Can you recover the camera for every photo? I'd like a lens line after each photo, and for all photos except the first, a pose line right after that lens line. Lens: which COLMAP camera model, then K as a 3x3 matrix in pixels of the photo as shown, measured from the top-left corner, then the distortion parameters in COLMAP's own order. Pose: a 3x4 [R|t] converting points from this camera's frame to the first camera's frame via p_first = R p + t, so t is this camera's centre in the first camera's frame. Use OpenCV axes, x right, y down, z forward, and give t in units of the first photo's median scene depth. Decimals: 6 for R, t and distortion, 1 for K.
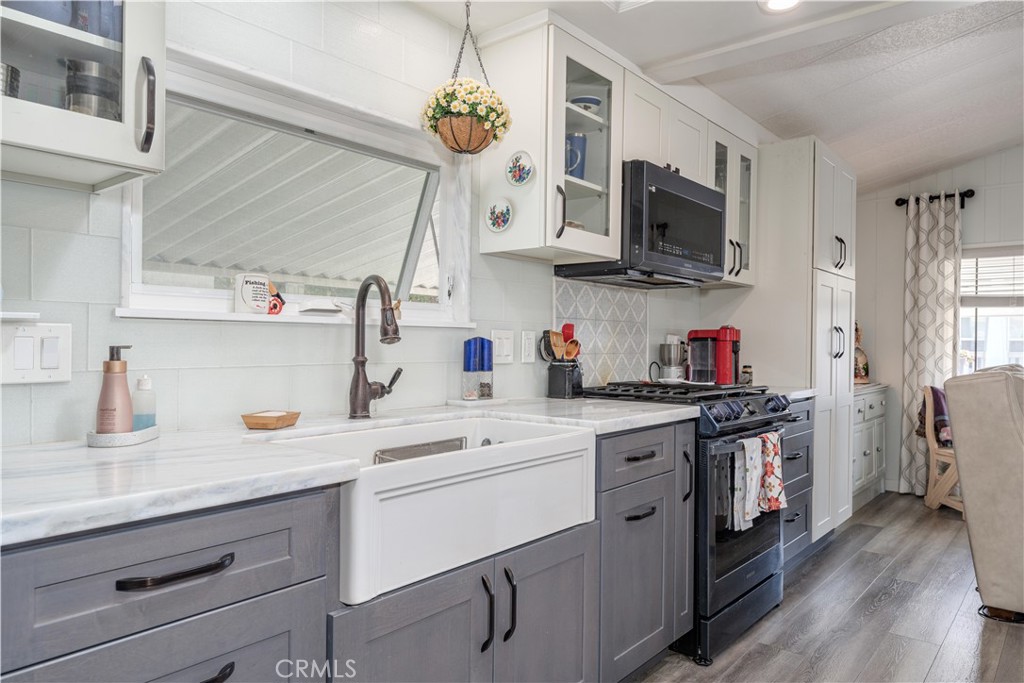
lens RADIAL K [[690.1, 0, 513.0], [0, 690.1, 342.9], [0, 0, 1]] dist [0.008271, 0.001453]
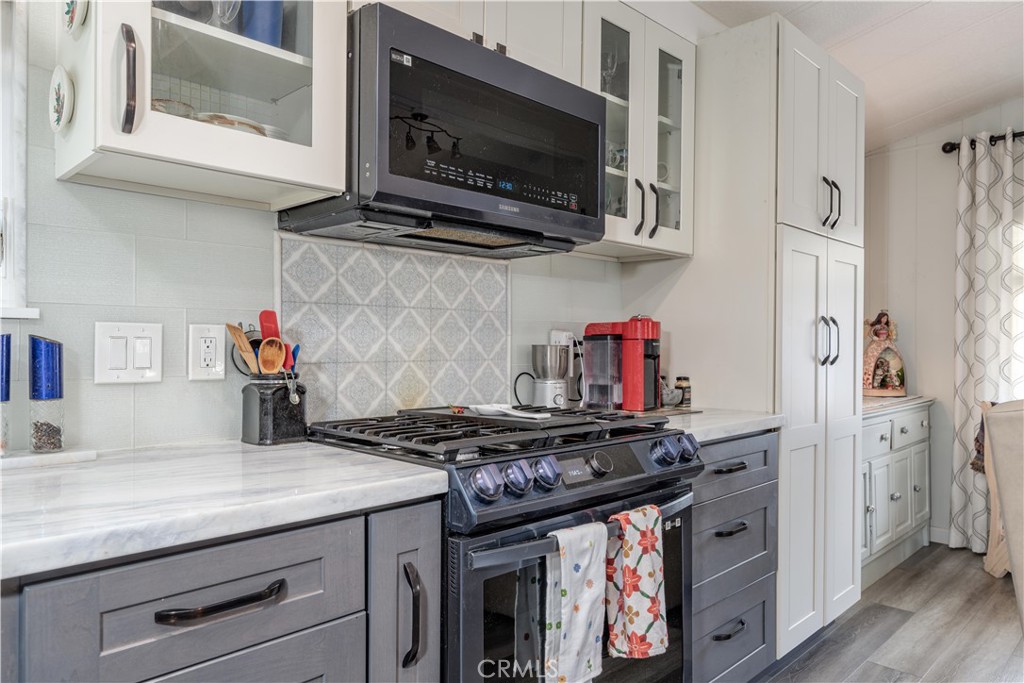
lens RADIAL K [[690.1, 0, 511.0], [0, 690.1, 342.8], [0, 0, 1]] dist [0.008271, 0.001453]
pose [[0.995971, -0.005573, -0.089499, 0.247555], [0.005576, 0.999984, -0.000214, -0.000361], [0.089498, -0.000286, 0.995987, 0.348354]]
